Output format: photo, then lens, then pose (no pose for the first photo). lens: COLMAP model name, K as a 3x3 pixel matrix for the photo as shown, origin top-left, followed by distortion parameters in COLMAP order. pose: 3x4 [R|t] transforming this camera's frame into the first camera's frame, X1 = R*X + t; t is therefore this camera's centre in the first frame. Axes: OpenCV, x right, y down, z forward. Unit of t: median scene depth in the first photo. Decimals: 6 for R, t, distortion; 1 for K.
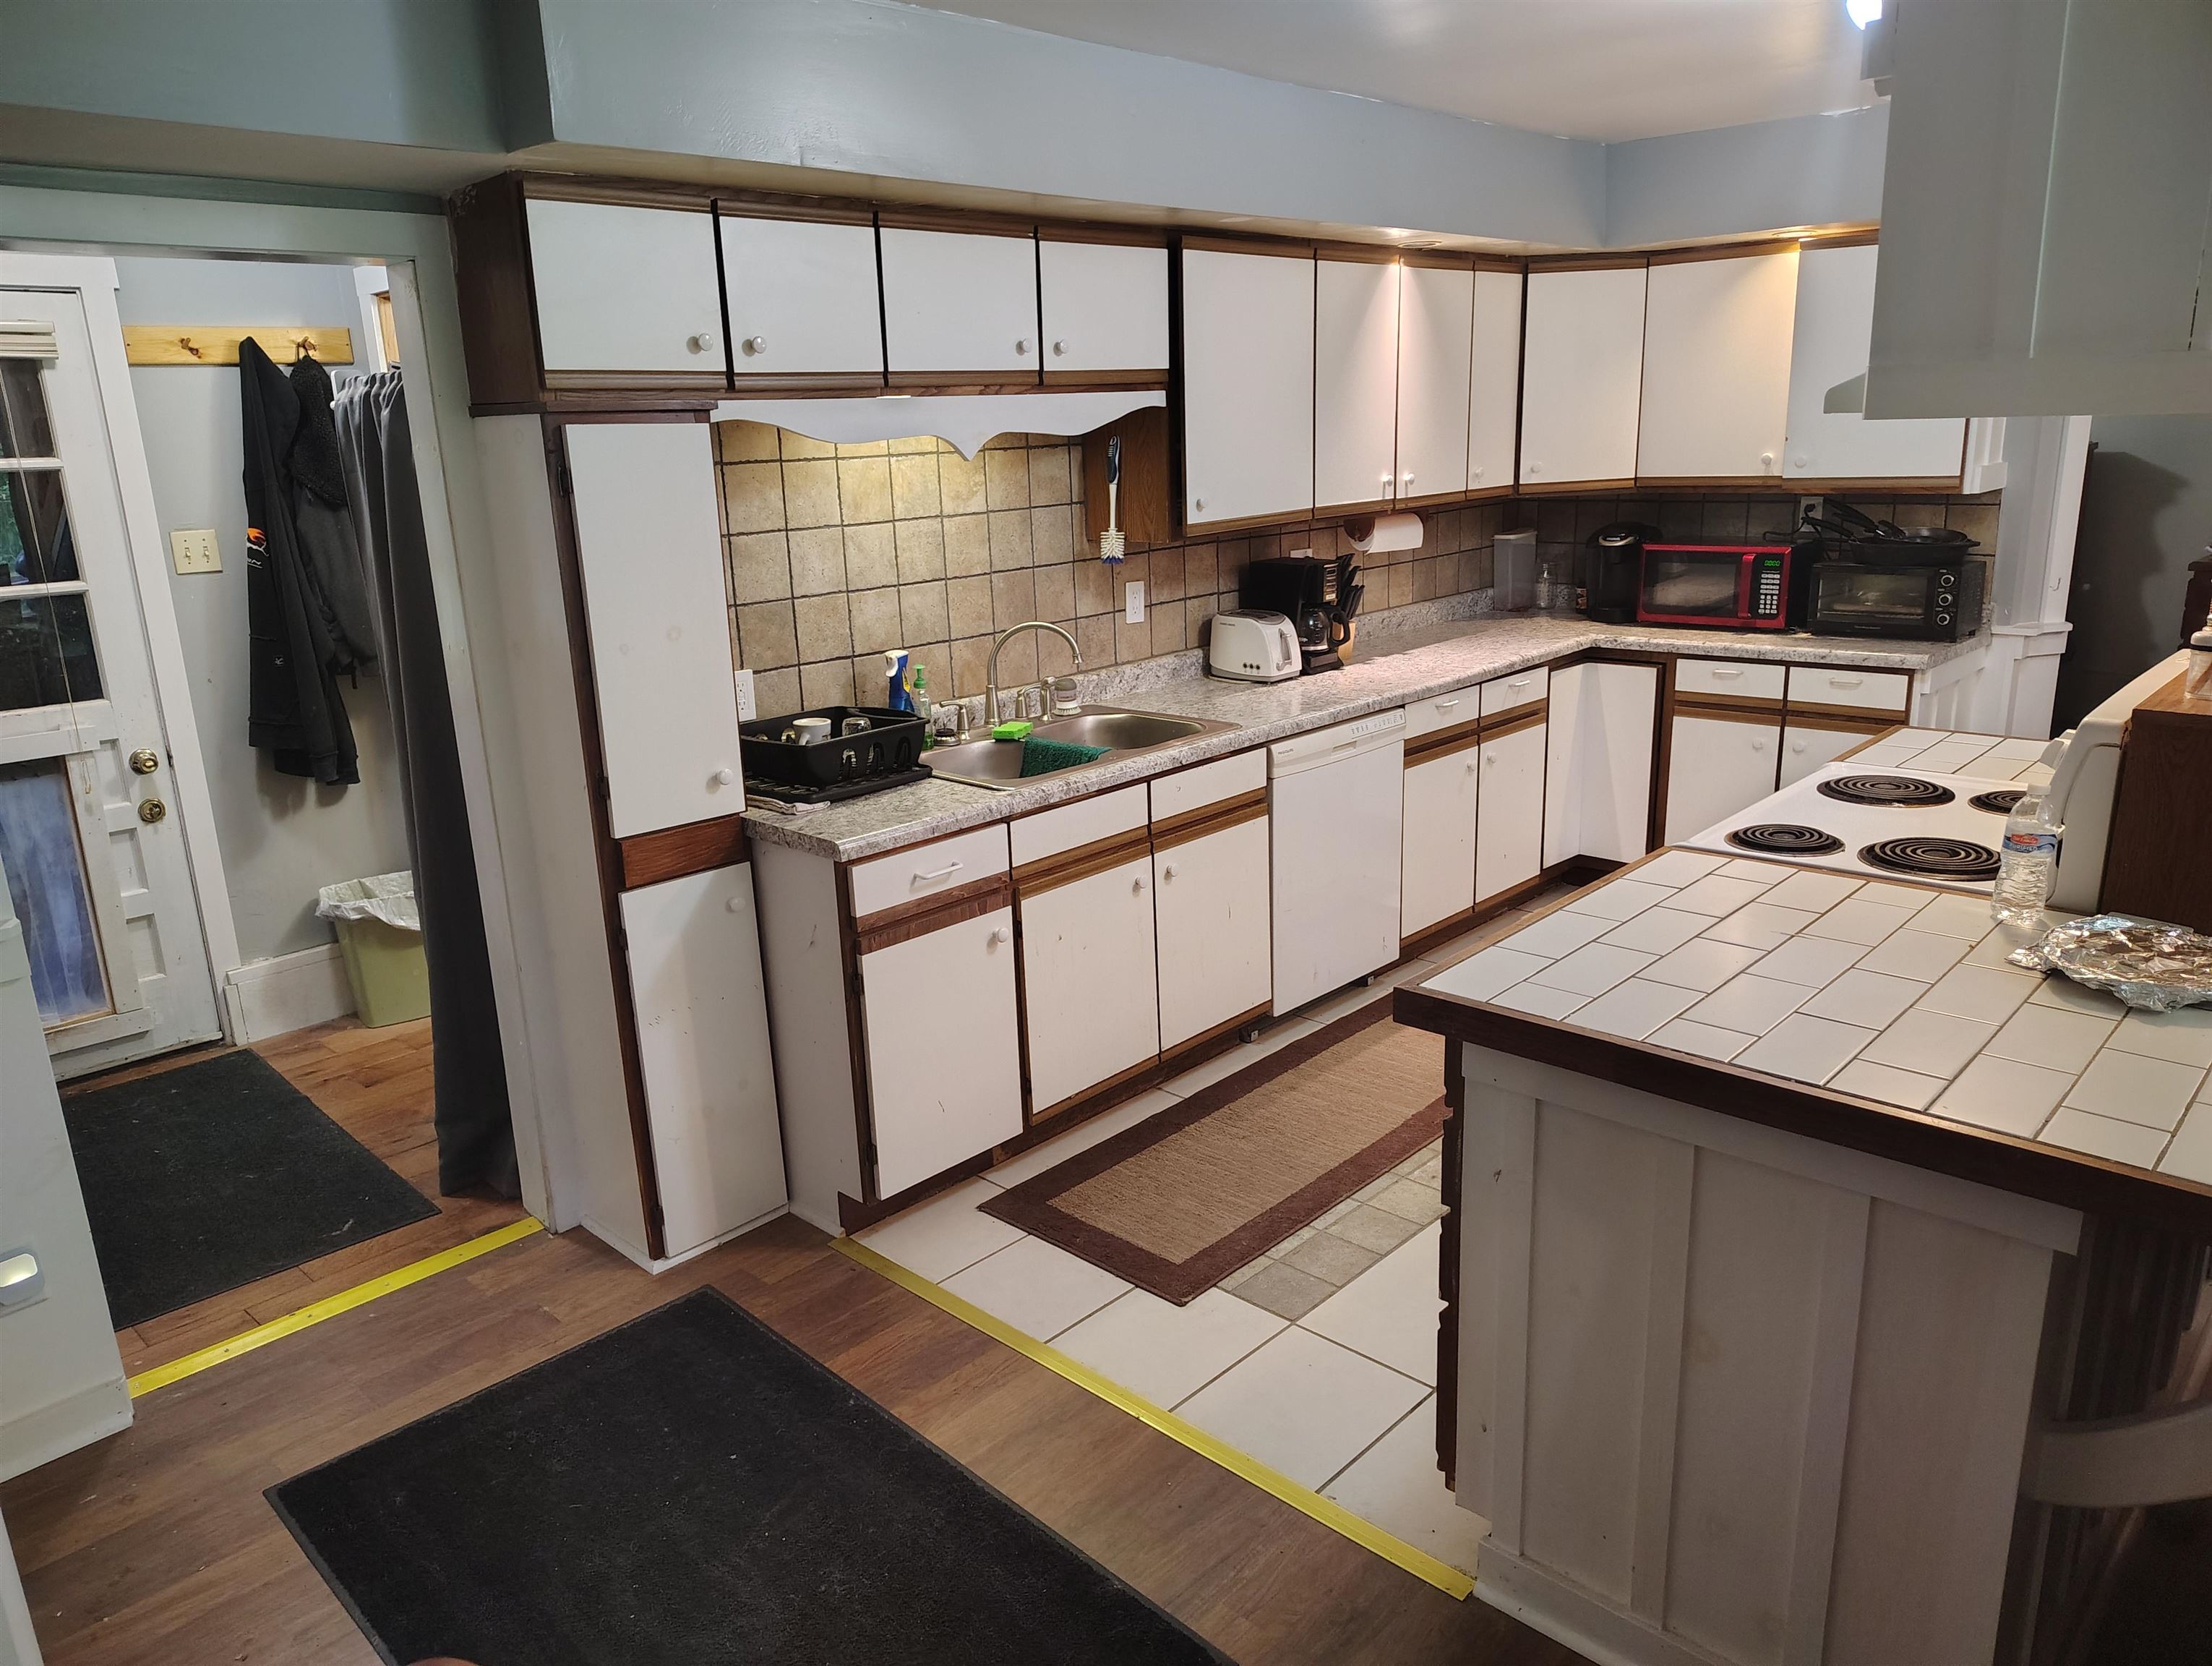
lens RADIAL K [[1481.3, 0, 1094.5], [0, 1481.3, 842.0], [0, 0, 1]] dist [0.051145, -0.075855]
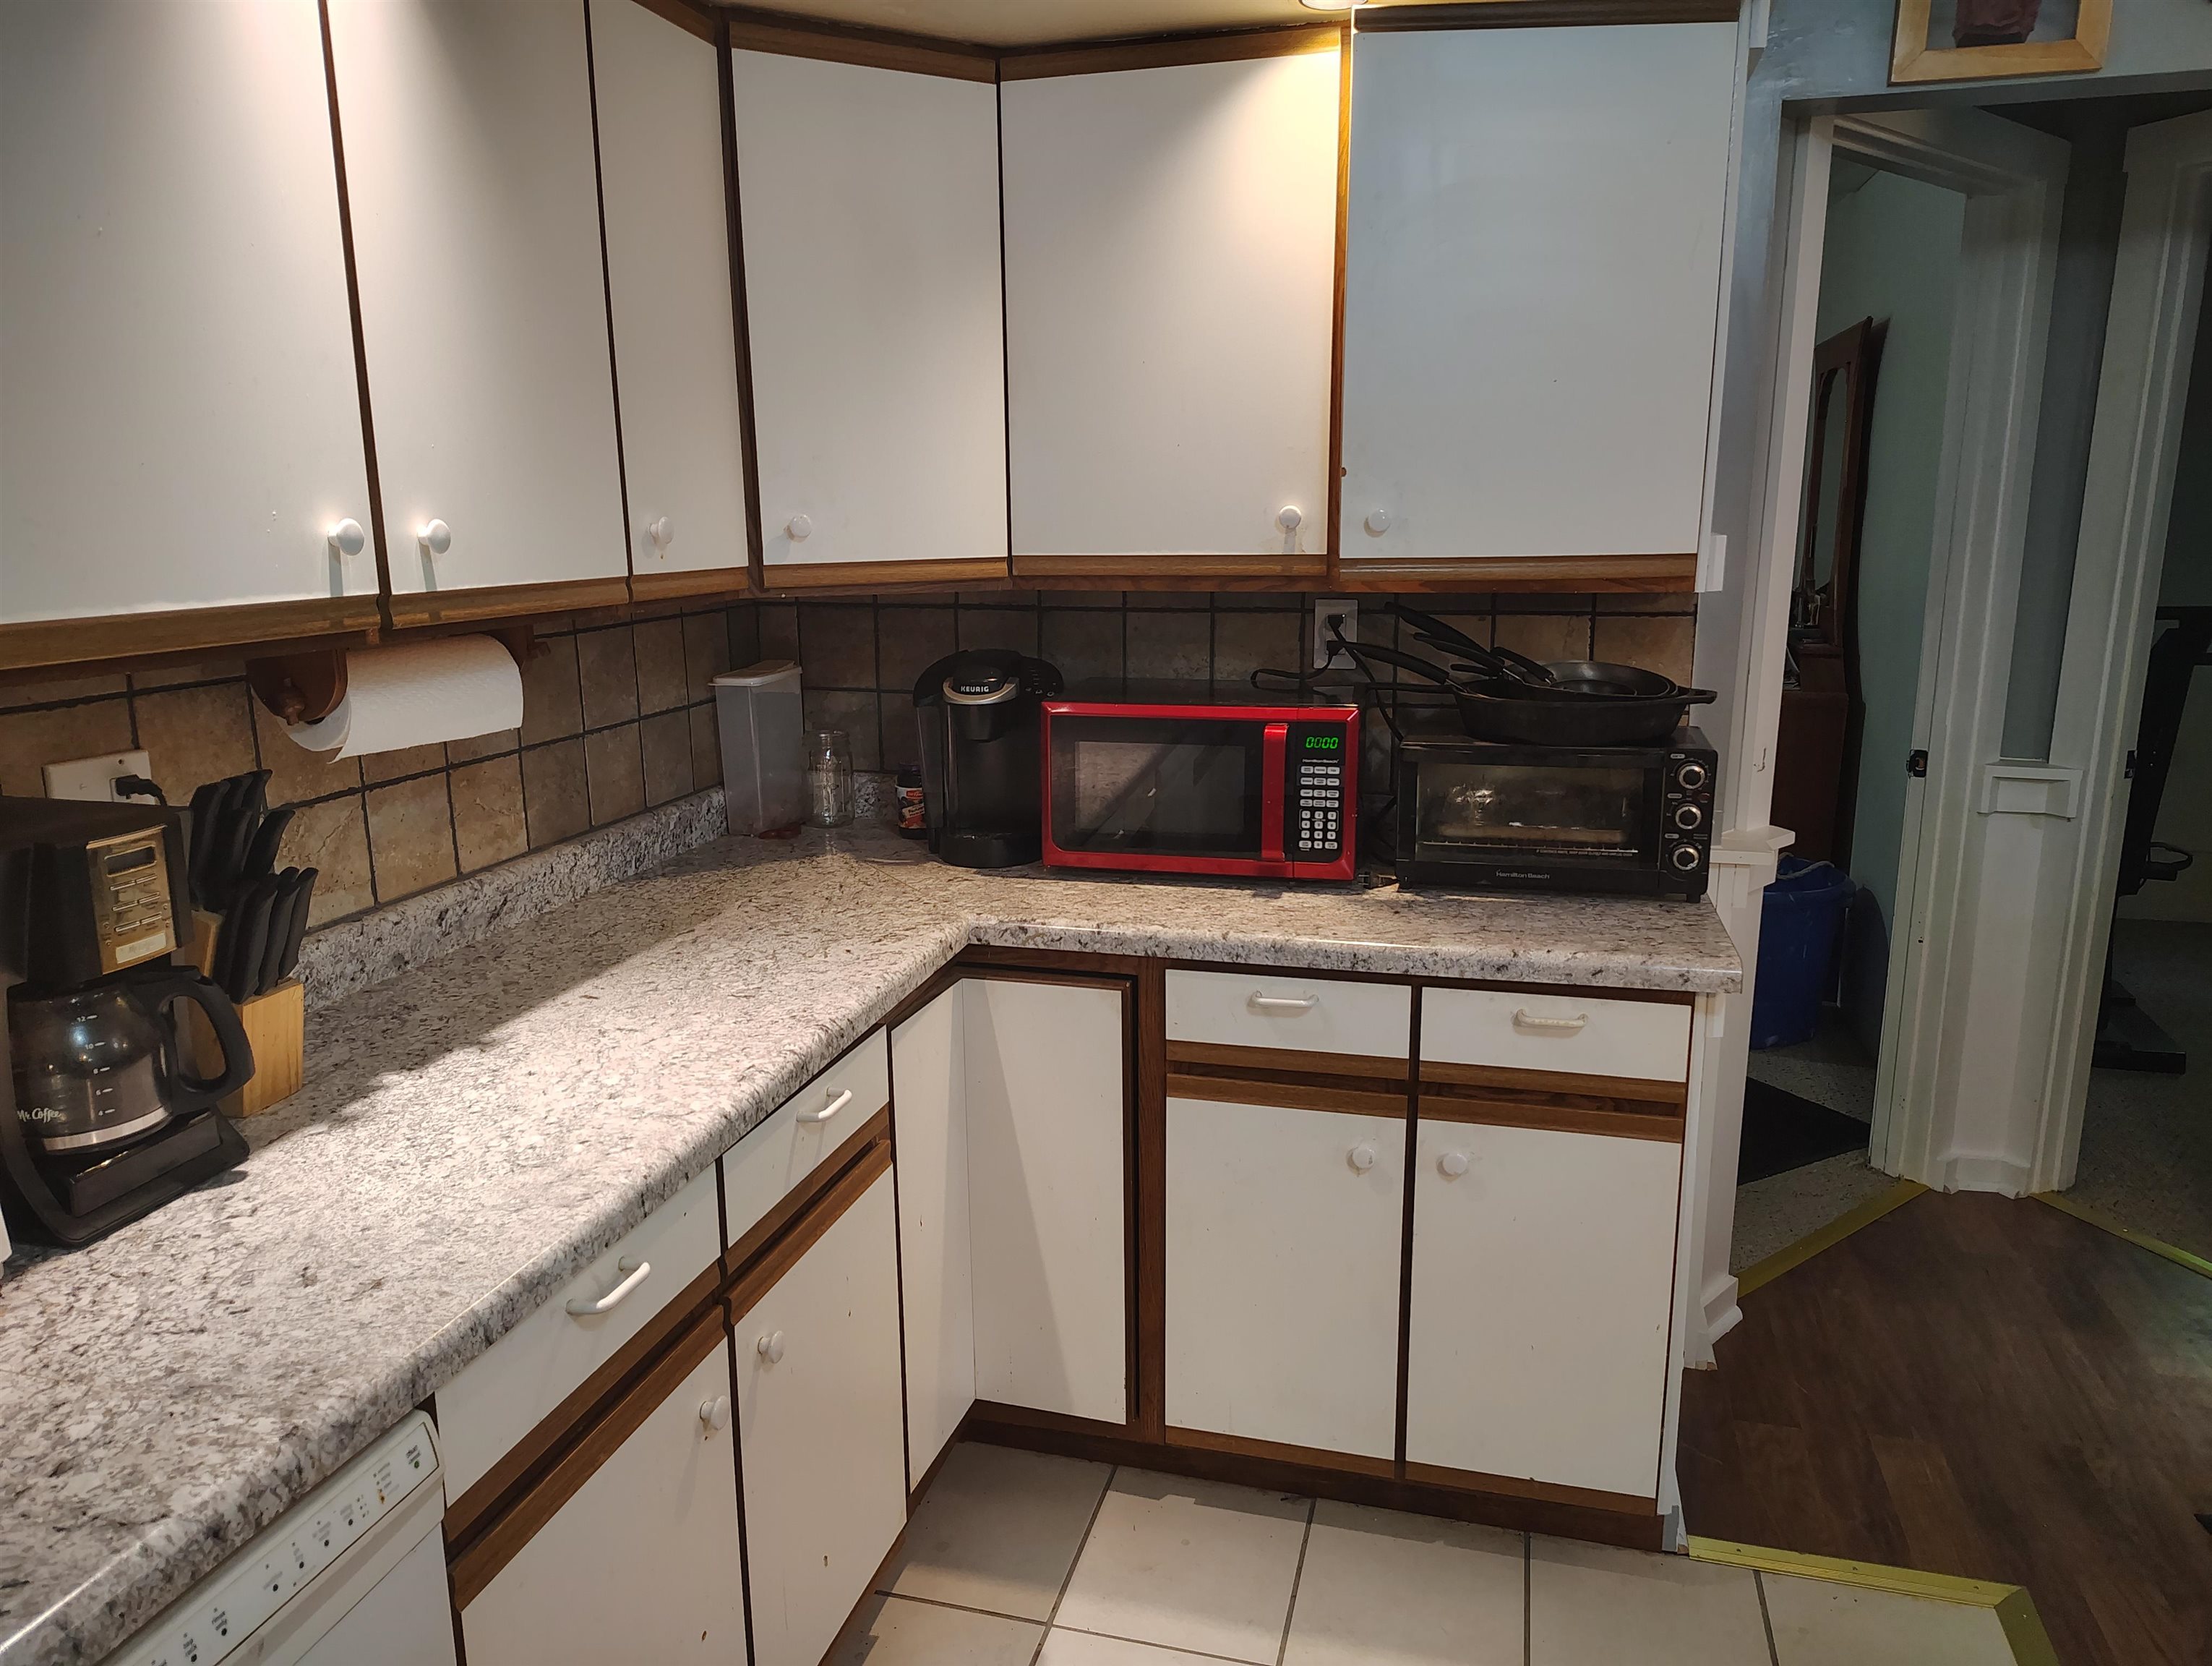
lens RADIAL K [[1481.3, 0, 1094.5], [0, 1481.3, 842.0], [0, 0, 1]] dist [0.051145, -0.075855]
pose [[0.874195, -0.074466, 0.479830, 0.028334], [0.105562, 0.993682, -0.038111, -0.024192], [-0.473961, 0.083968, 0.876533, 0.105054]]
